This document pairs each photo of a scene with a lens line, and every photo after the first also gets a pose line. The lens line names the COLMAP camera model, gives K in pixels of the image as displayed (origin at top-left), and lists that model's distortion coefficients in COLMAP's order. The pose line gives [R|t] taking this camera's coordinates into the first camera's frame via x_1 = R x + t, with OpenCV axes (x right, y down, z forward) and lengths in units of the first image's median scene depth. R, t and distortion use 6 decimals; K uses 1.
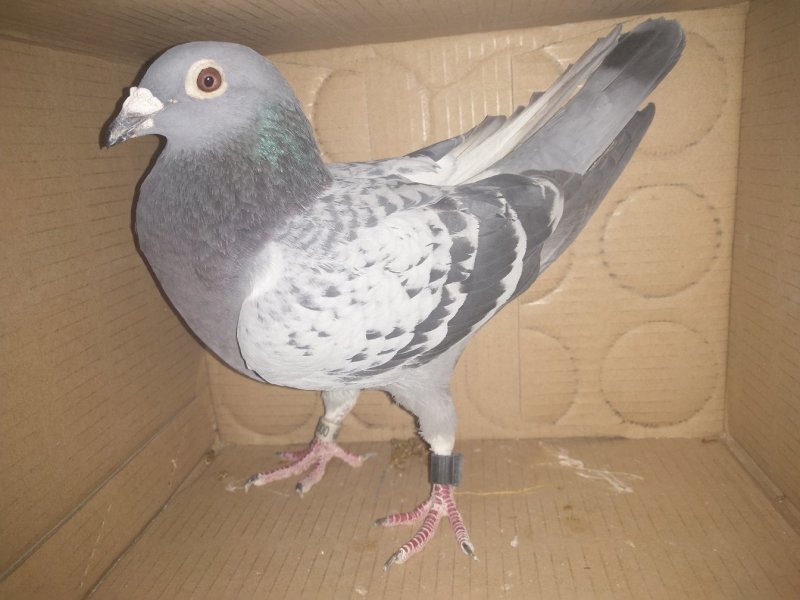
lens RADIAL K [[637.4, 0, 399.4], [0, 637.4, 296.4], [0, 0, 1]] dist [-0.045233, 0.070231]
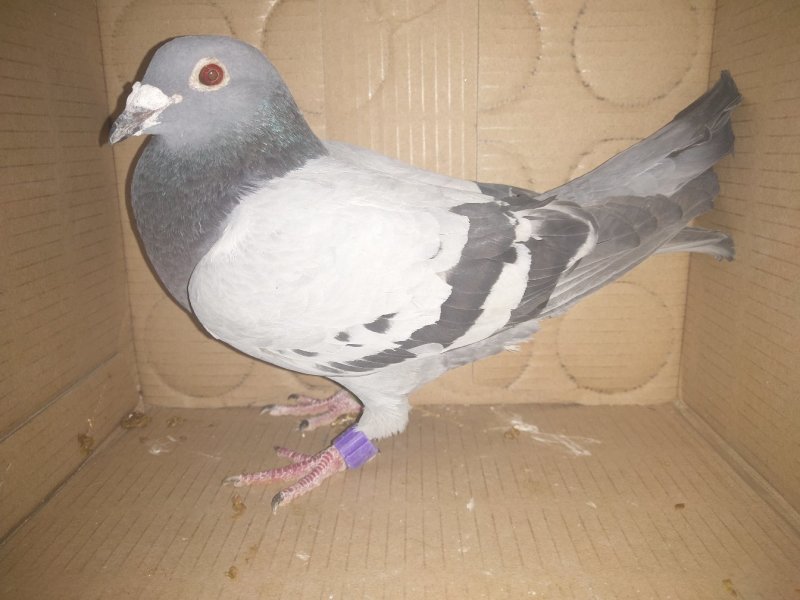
lens RADIAL K [[637.4, 0, 399.2], [0, 637.4, 294.6], [0, 0, 1]] dist [-0.045233, 0.070231]
pose [[0.994296, 0.032001, 0.101737, -0.020433], [-0.032792, 0.999444, 0.006105, 0.064631], [-0.101485, -0.009407, 0.994793, 0.075171]]
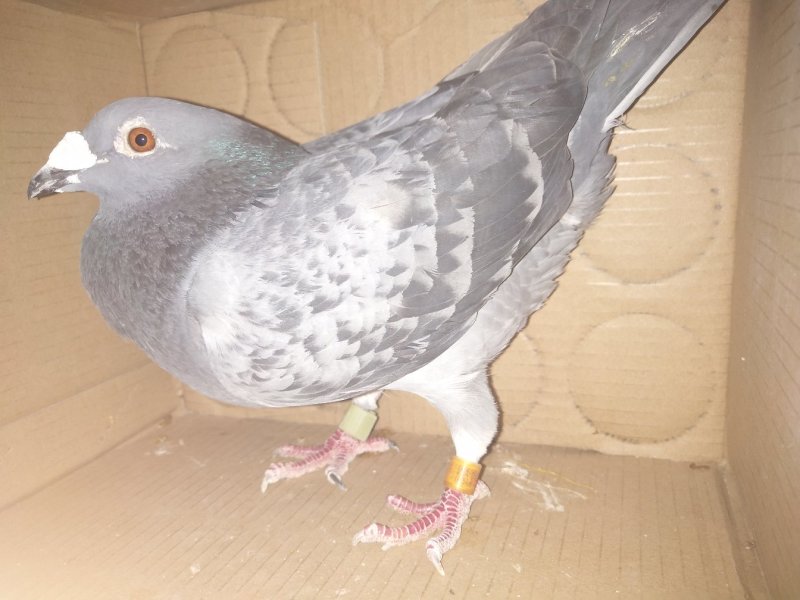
lens RADIAL K [[637.4, 0, 400.5], [0, 637.4, 297.2], [0, 0, 1]] dist [-0.045233, 0.070231]
pose [[0.972960, 0.067132, -0.221003, 0.295329], [-0.070235, 0.997511, -0.006204, 0.046365], [0.220037, 0.021558, 0.975253, 0.131307]]
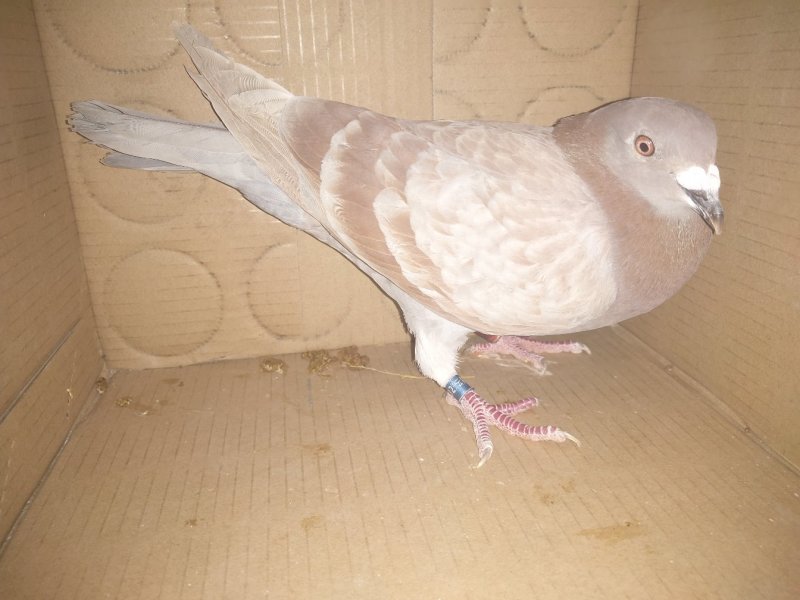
lens RADIAL K [[637.4, 0, 399.9], [0, 637.4, 295.7], [0, 0, 1]] dist [-0.045233, 0.070231]
pose [[0.956911, -0.052090, 0.285671, -0.164988], [0.022762, 0.994207, 0.105040, 0.050251], [-0.289488, -0.094012, 0.952554, 0.050578]]
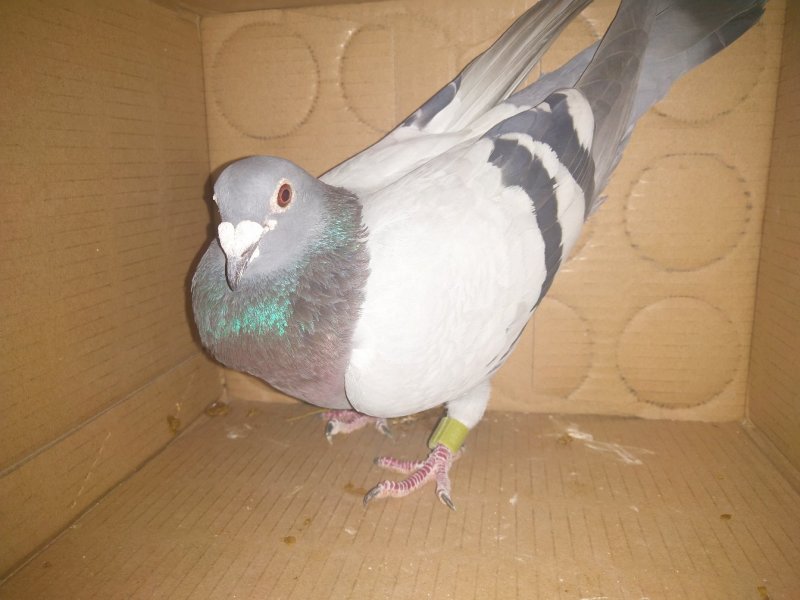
lens RADIAL K [[637.4, 0, 398.2], [0, 637.4, 295.7], [0, 0, 1]] dist [-0.045233, 0.070231]
pose [[0.996763, 0.063518, -0.049285, 0.028139], [-0.064722, 0.997633, -0.023232, 0.090622], [0.047693, 0.026347, 0.998515, 0.015171]]
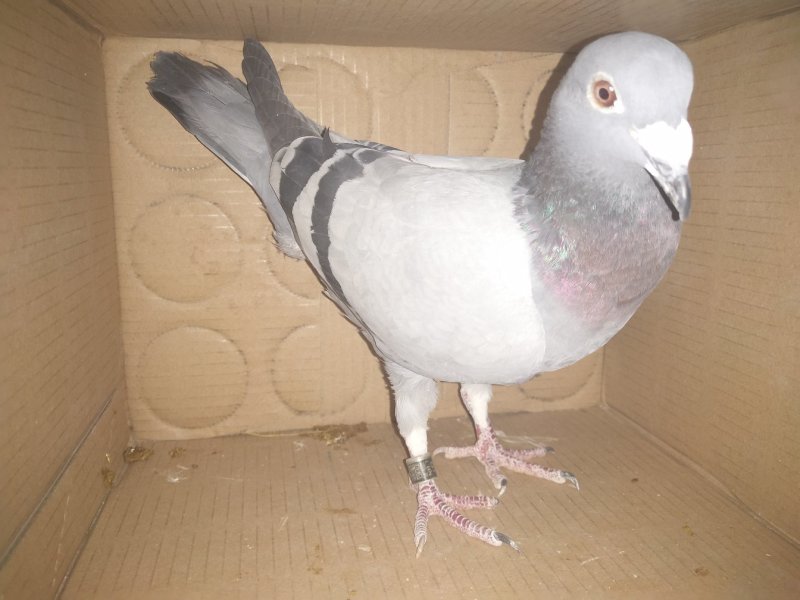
lens RADIAL K [[637.4, 0, 398.7], [0, 637.4, 295.0], [0, 0, 1]] dist [-0.045233, 0.070231]
pose [[0.944723, 0.014740, 0.327537, -0.264739], [0.000246, 0.998957, -0.045665, 0.069055], [-0.327868, 0.043221, 0.943734, -0.023152]]
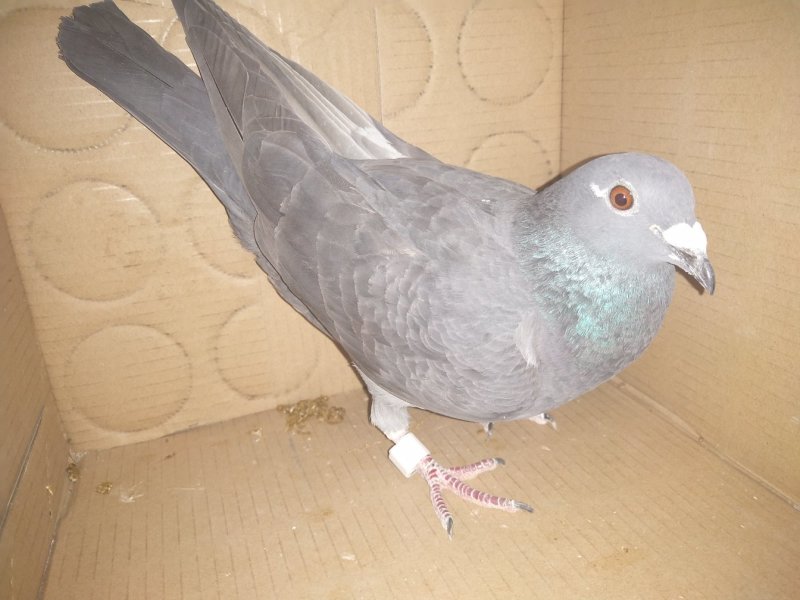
lens RADIAL K [[637.4, 0, 398.8], [0, 637.4, 297.6], [0, 0, 1]] dist [-0.045233, 0.070231]
pose [[0.894999, -0.143441, 0.422376, -0.262994], [0.103581, 0.987835, 0.115989, -0.037888], [-0.433876, -0.060060, 0.898969, 0.061362]]
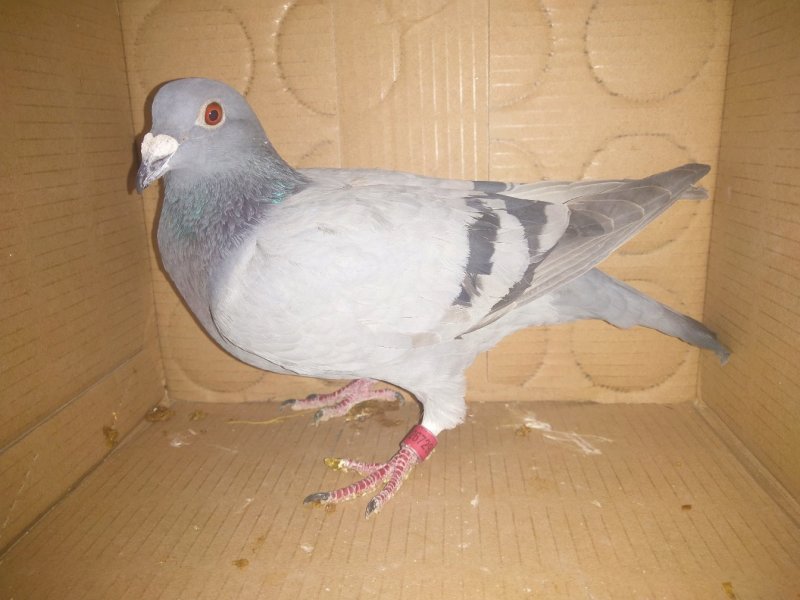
lens RADIAL K [[637.4, 0, 398.5], [0, 637.4, 295.5], [0, 0, 1]] dist [-0.045233, 0.070231]
pose [[0.998842, 0.029781, 0.037795, 0.020104], [-0.030497, 0.999363, 0.018519, 0.057295], [-0.037219, -0.019650, 0.999114, 0.060140]]
